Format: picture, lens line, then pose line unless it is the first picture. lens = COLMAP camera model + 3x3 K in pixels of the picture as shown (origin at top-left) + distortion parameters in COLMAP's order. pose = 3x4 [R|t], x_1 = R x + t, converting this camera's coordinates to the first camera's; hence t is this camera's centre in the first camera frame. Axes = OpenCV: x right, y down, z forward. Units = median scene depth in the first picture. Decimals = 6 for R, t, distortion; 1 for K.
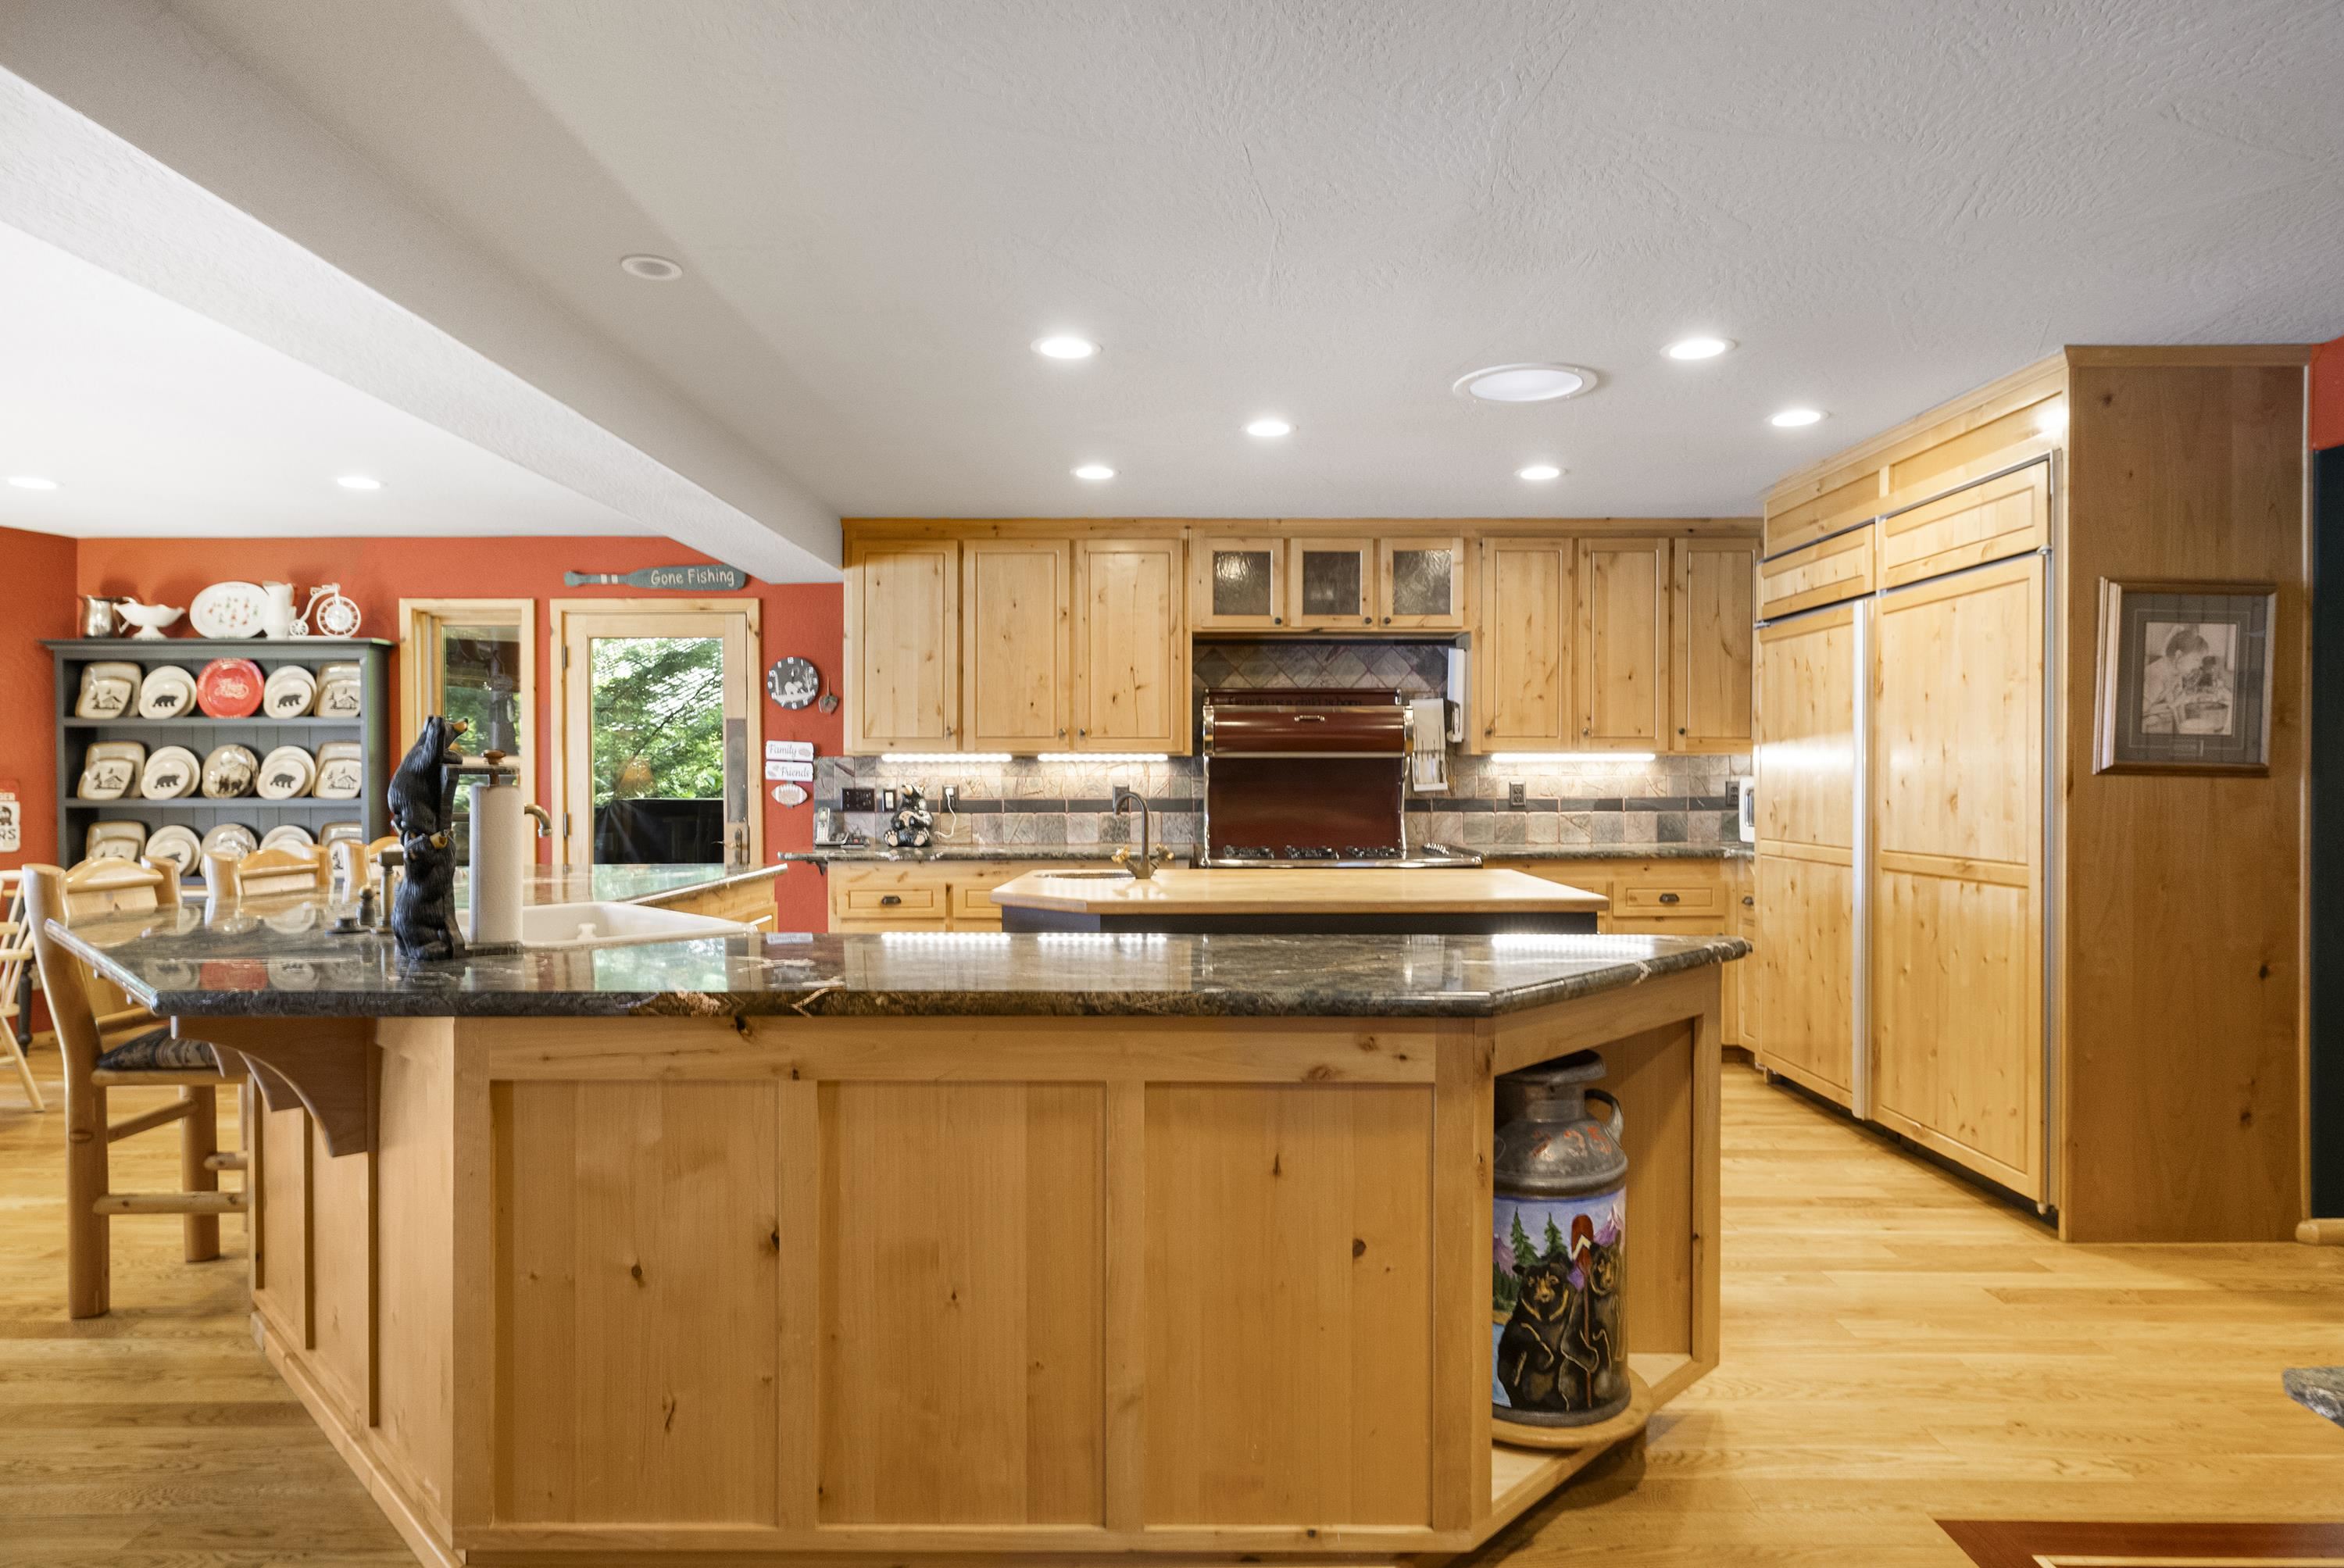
lens RADIAL K [[1328.3, 0, 1172.0], [0, 1328.3, 784.0], [0, 0, 1]] dist [-0.001334, -0.001806]
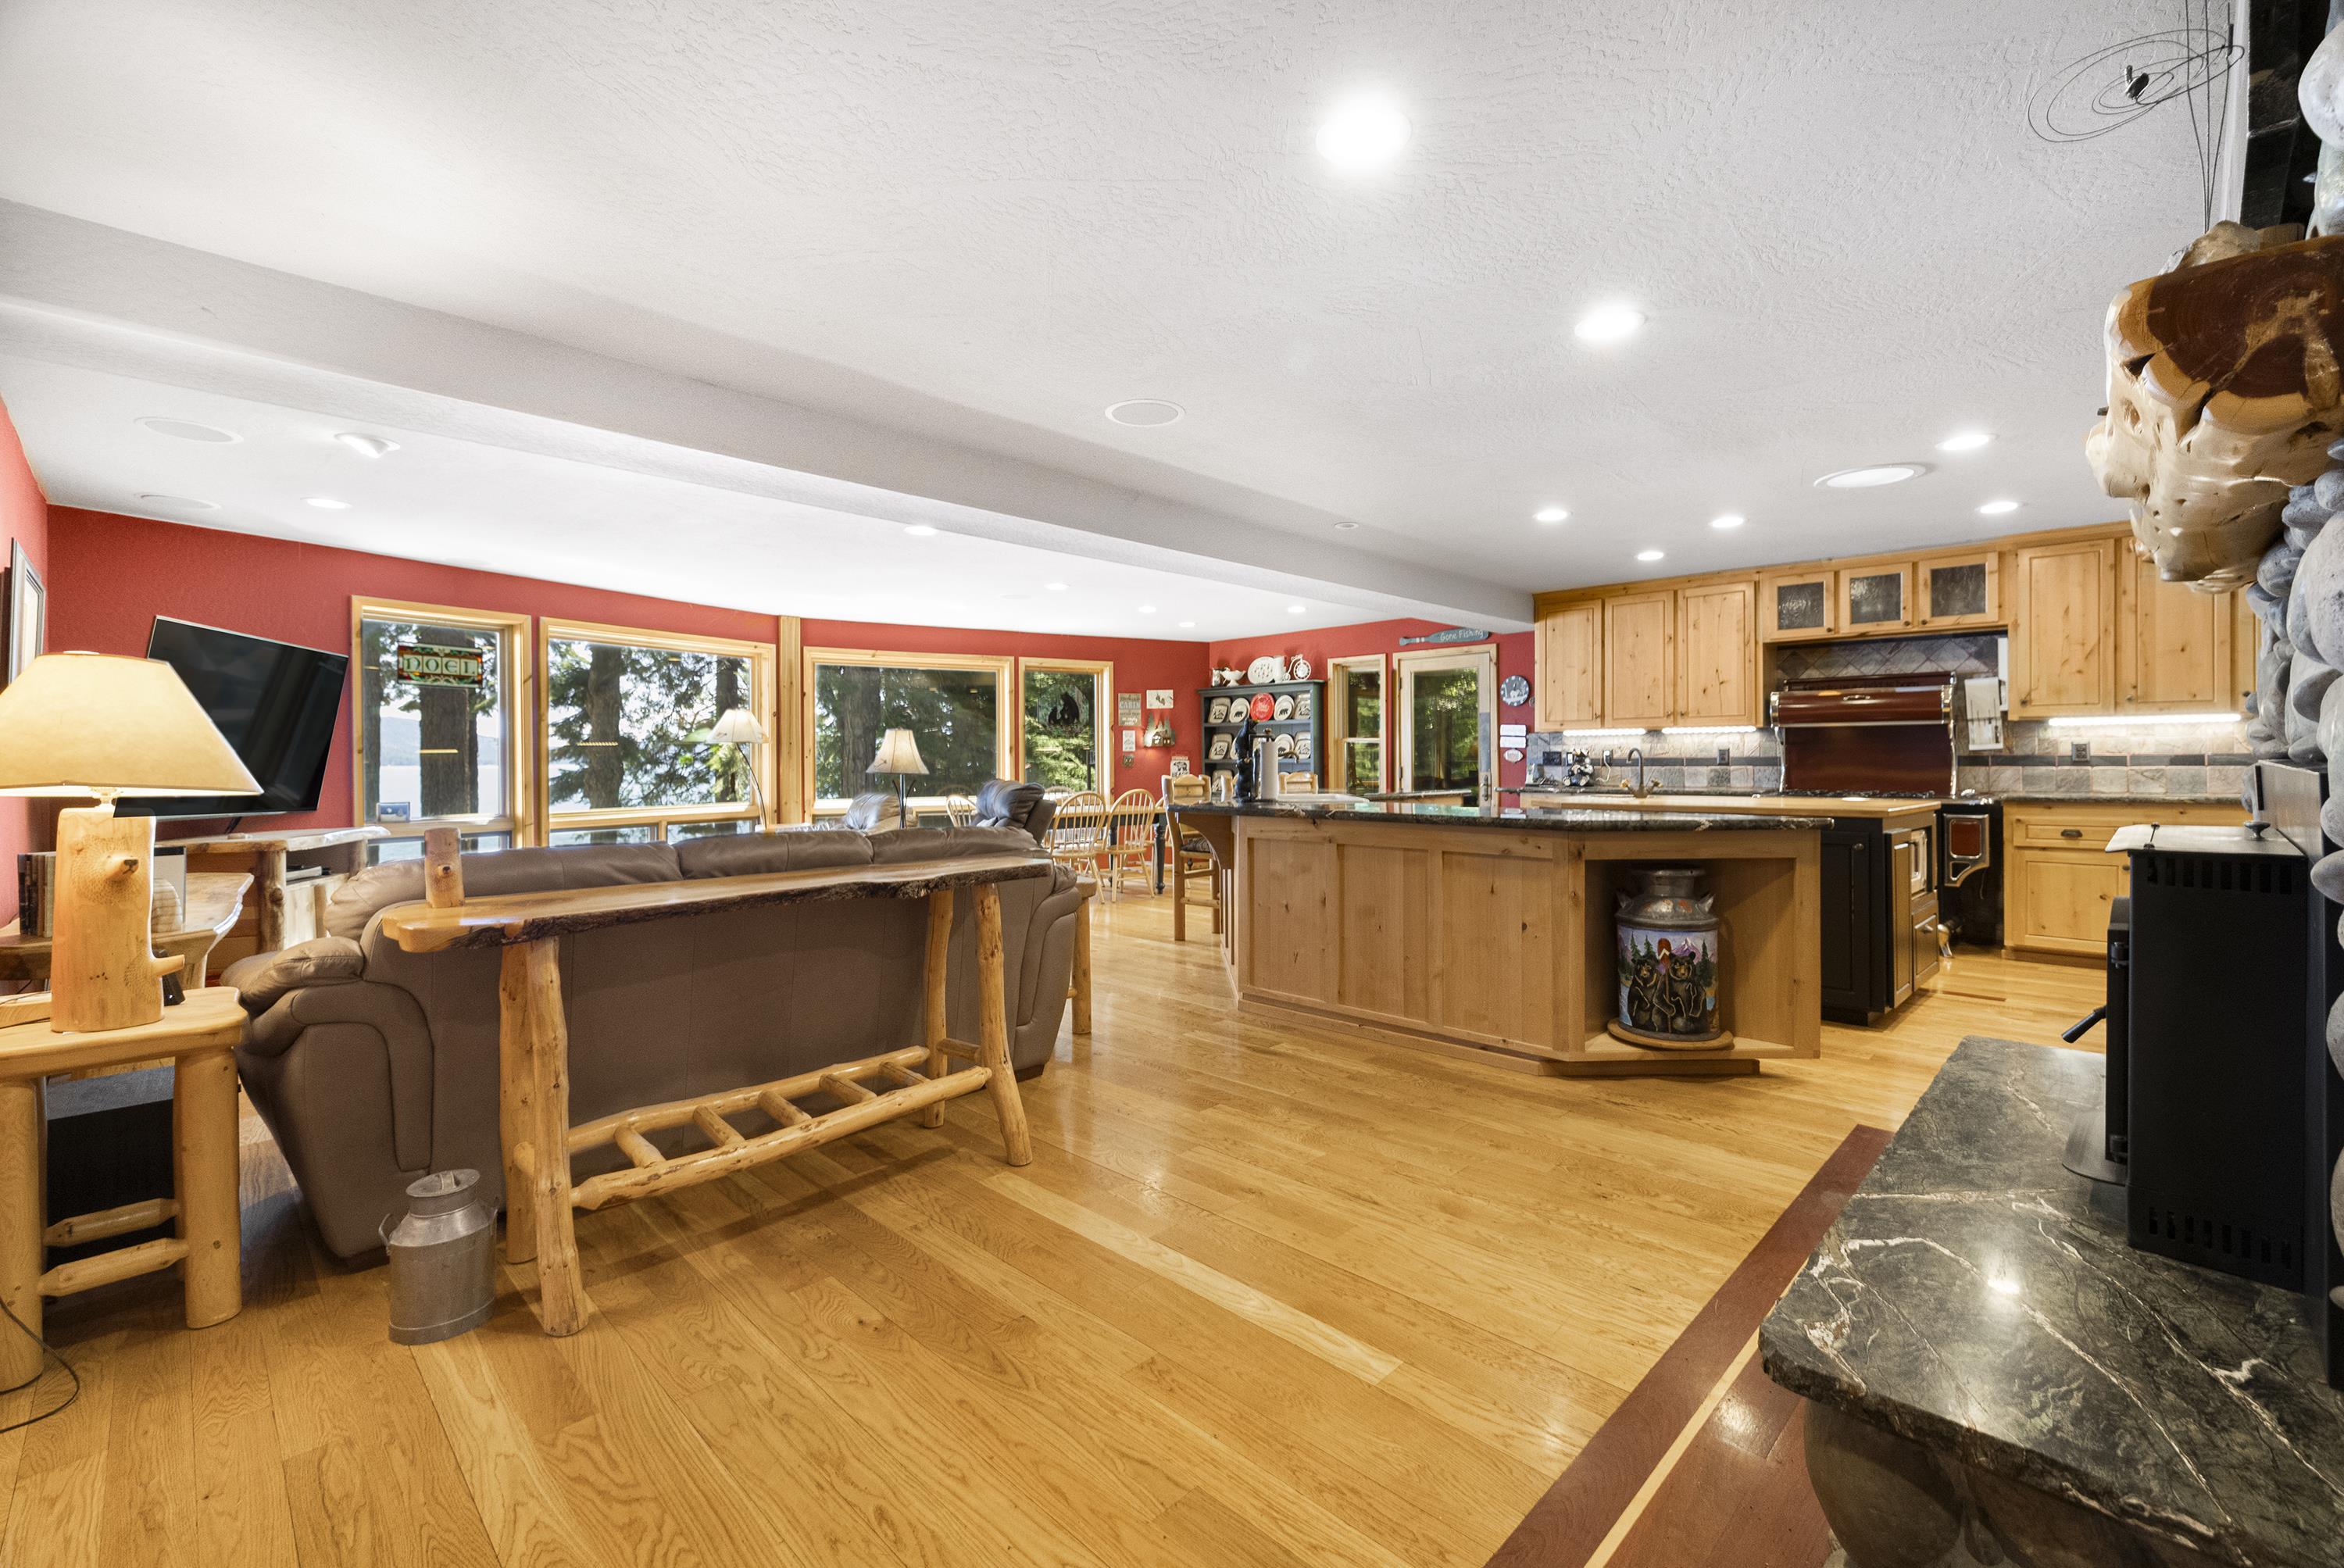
lens RADIAL K [[1000.4, 0, 1172.0], [0, 1000.4, 784.0], [0, 0, 1]] dist [-0.001156, -0.000176]
pose [[0.710356, 0.013707, -0.703709, 0.320184], [0.000937, 0.999791, 0.020421, 0.018212], [0.703842, -0.015165, 0.710195, -0.243350]]
